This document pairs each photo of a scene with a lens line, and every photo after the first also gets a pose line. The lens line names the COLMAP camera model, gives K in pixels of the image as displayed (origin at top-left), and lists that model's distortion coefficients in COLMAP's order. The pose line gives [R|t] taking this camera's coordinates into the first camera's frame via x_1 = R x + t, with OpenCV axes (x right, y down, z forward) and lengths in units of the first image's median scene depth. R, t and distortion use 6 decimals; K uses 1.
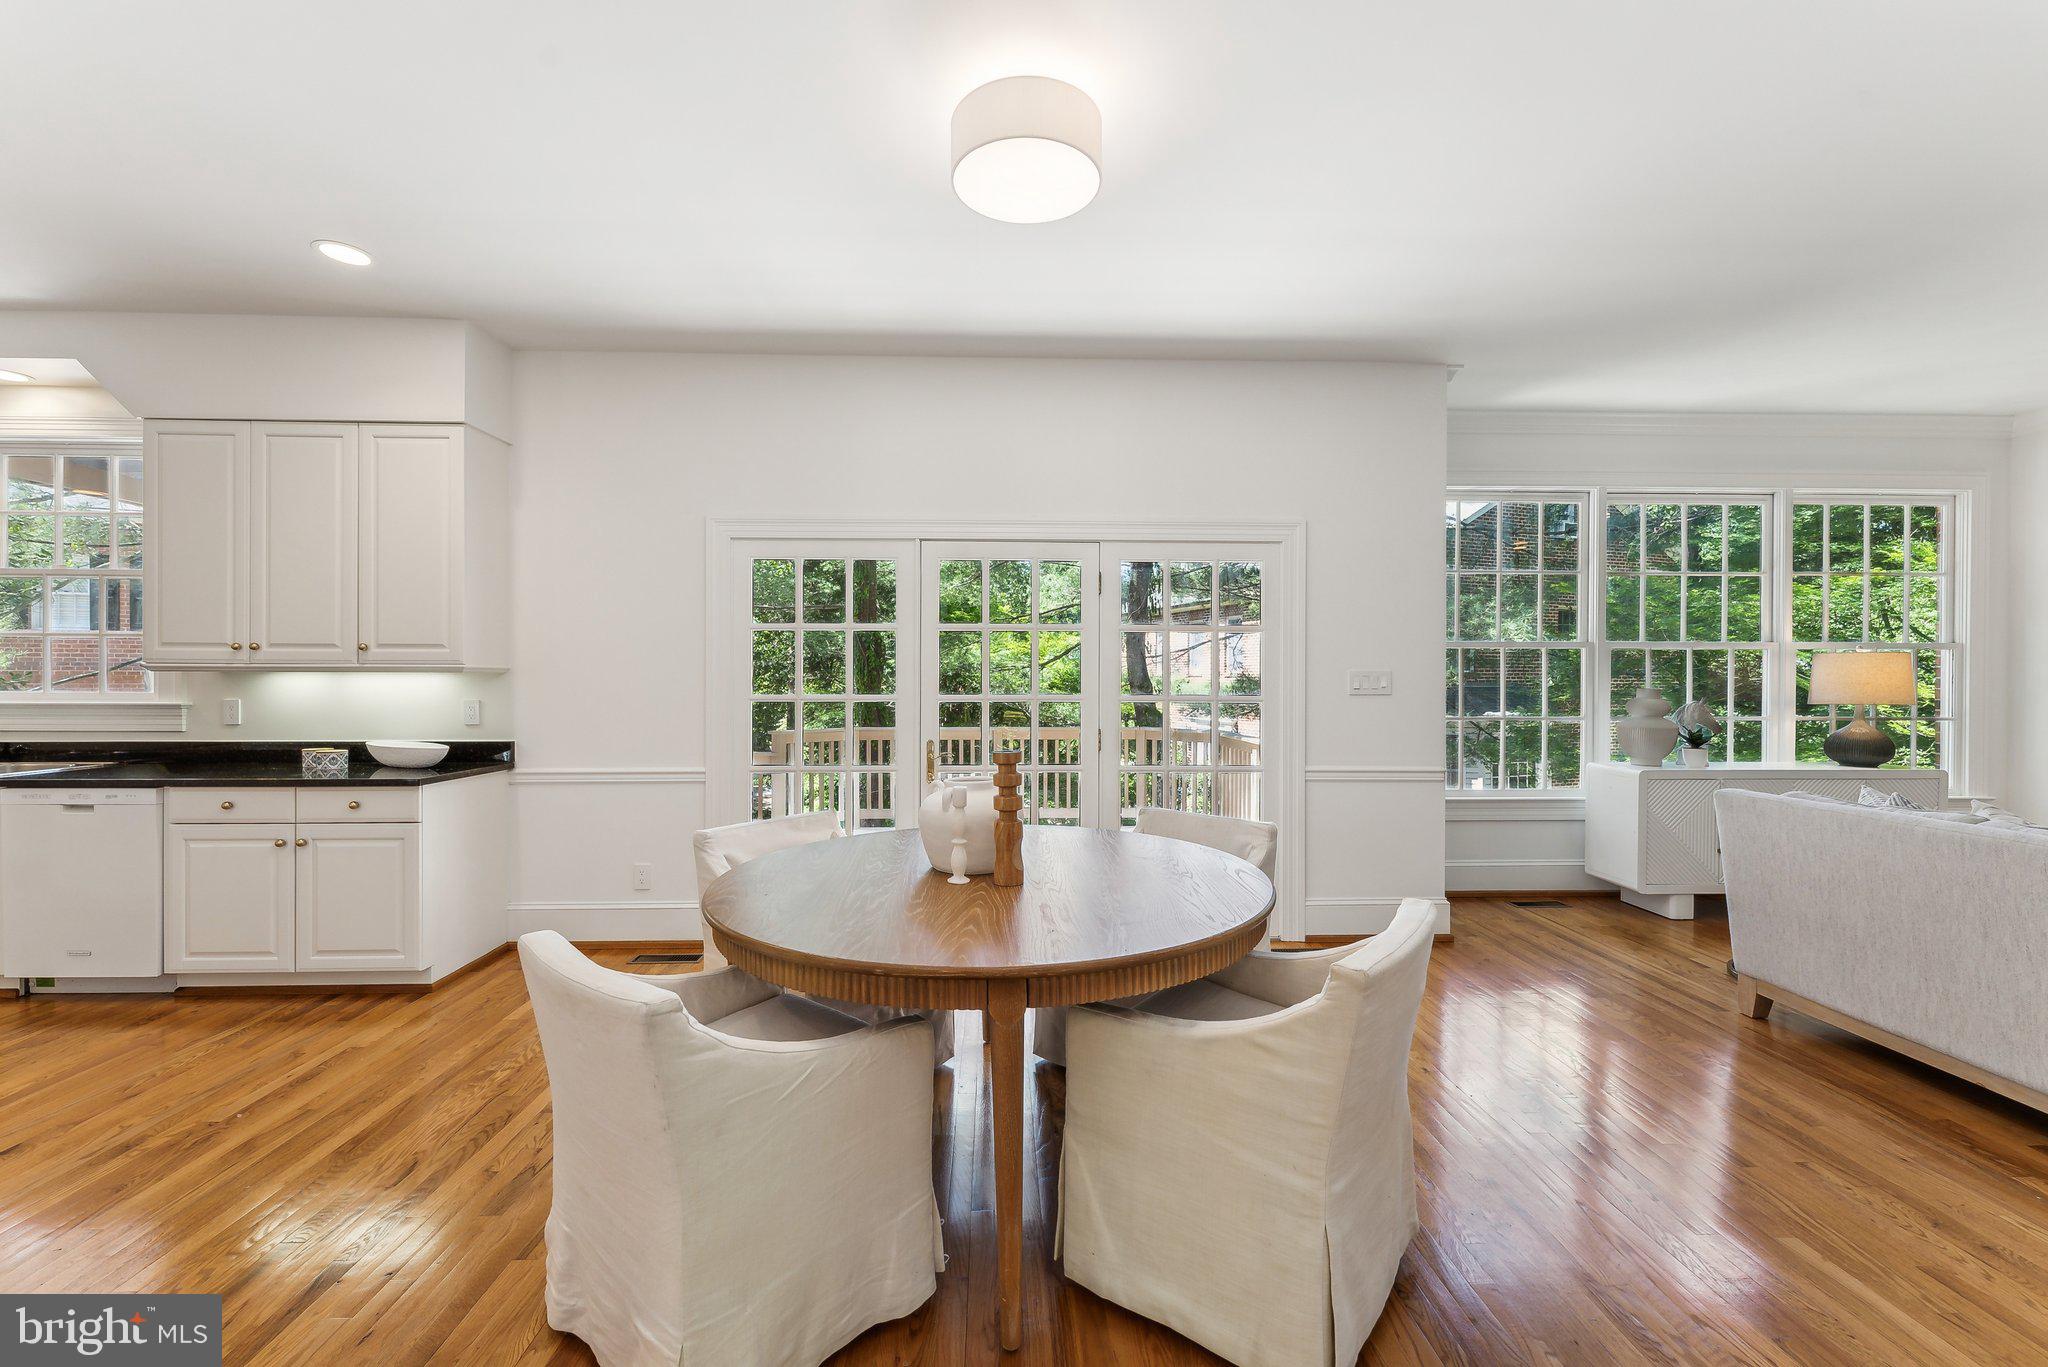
lens RADIAL K [[838.0, 0, 1023.4], [0, 838.0, 680.7], [0, 0, 1]] dist [0.004389, 0.000129]
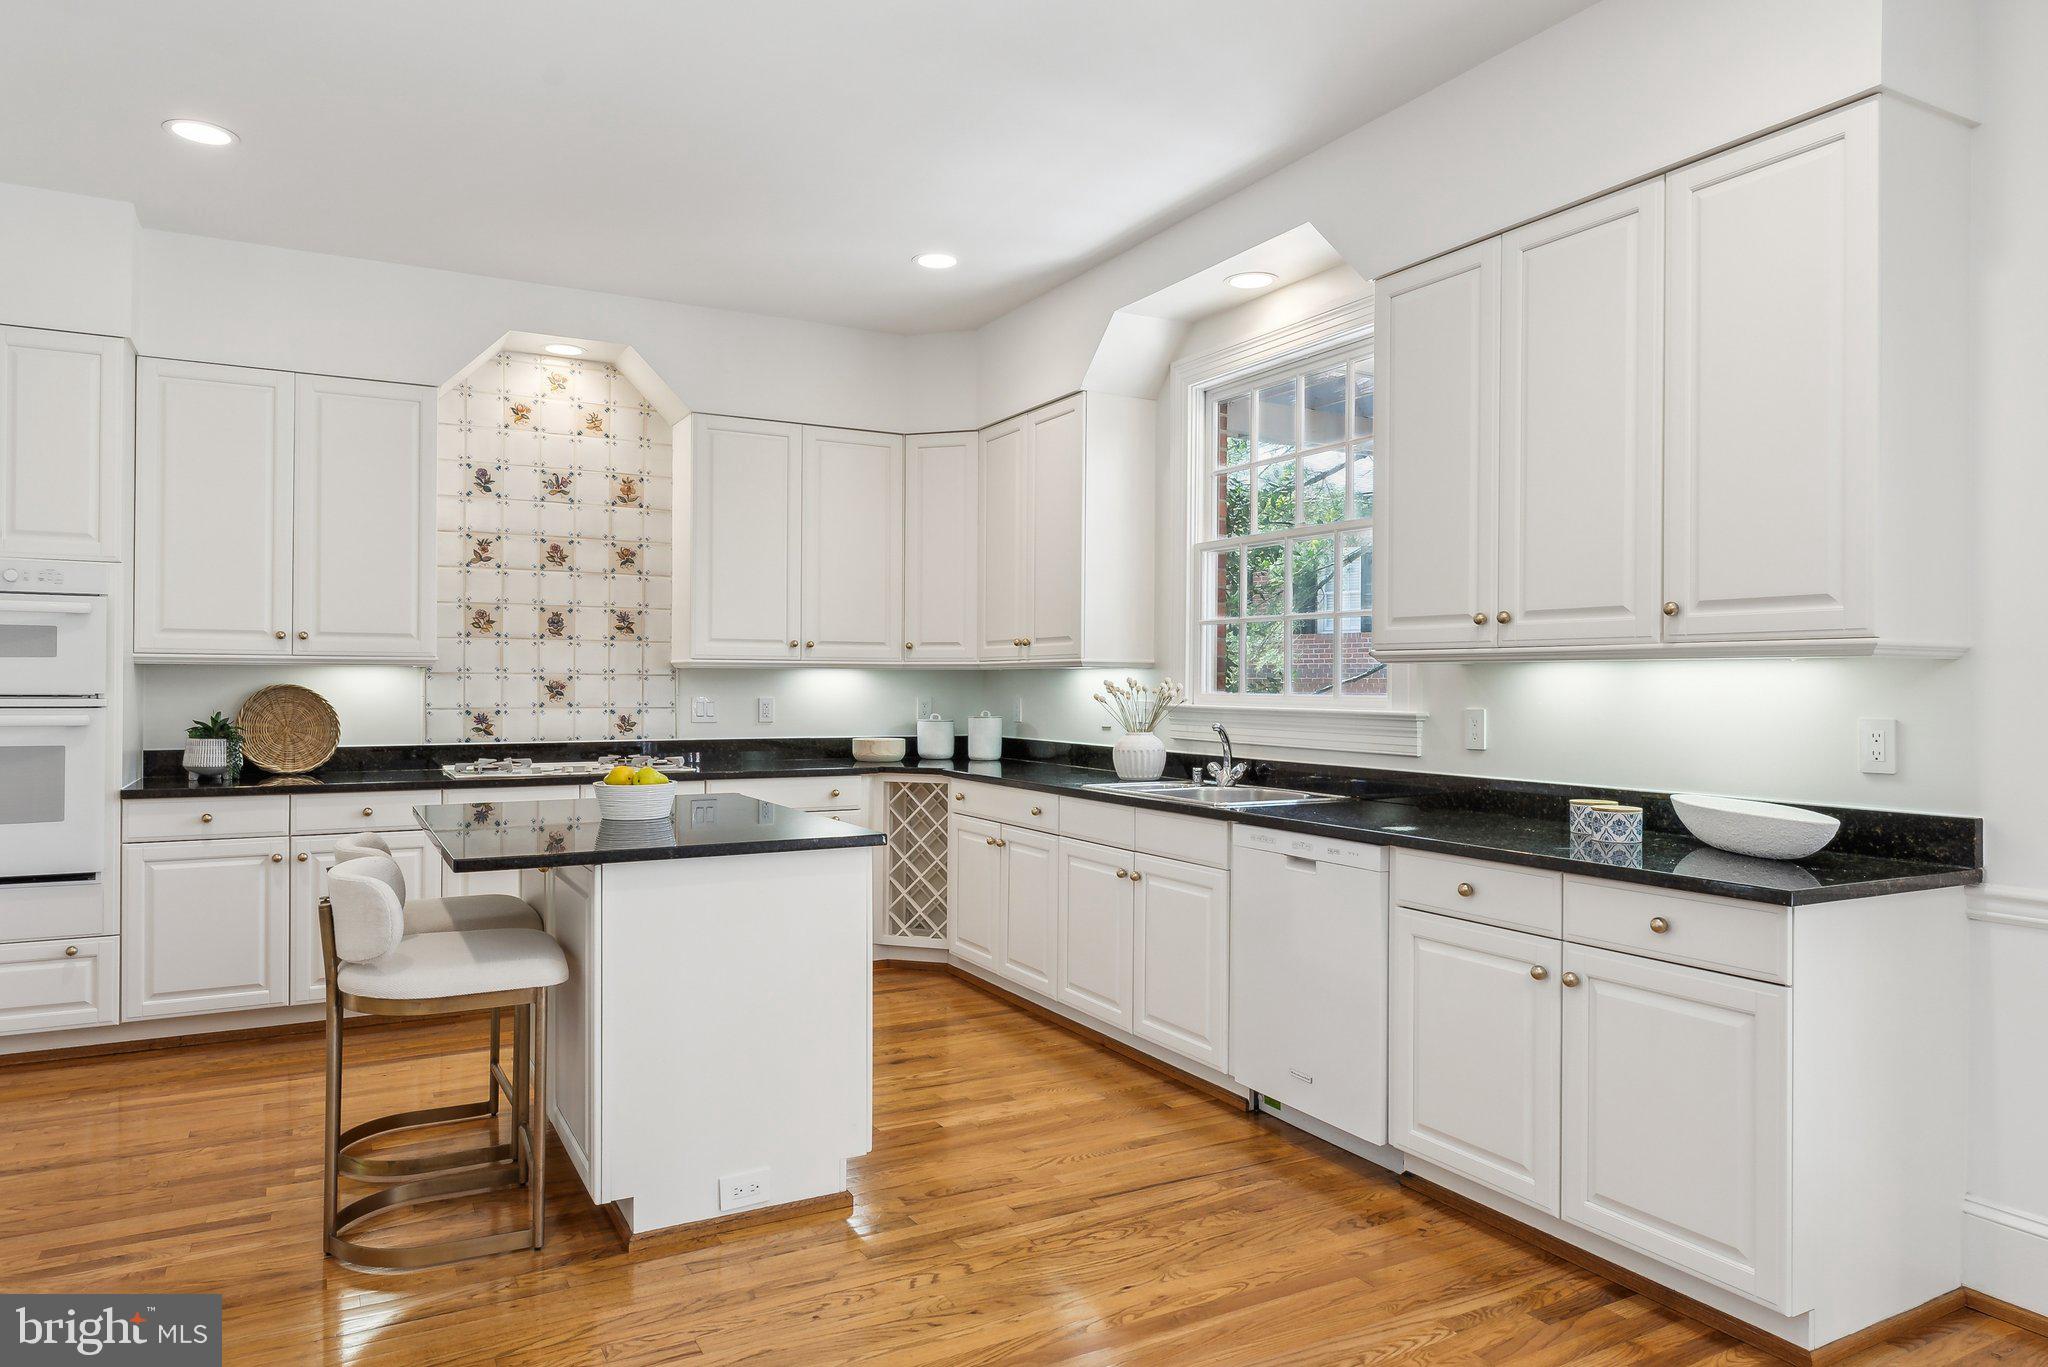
lens RADIAL K [[1280.1, 0, 1023.0], [0, 1280.1, 683.8], [0, 0, 1]] dist [0.000040, 0.000050]
pose [[0.451132, -0.000145, -0.892457, -0.274600], [-0.006634, 0.999972, -0.003516, 0.010261], [0.892432, 0.007507, 0.451119, 0.304045]]
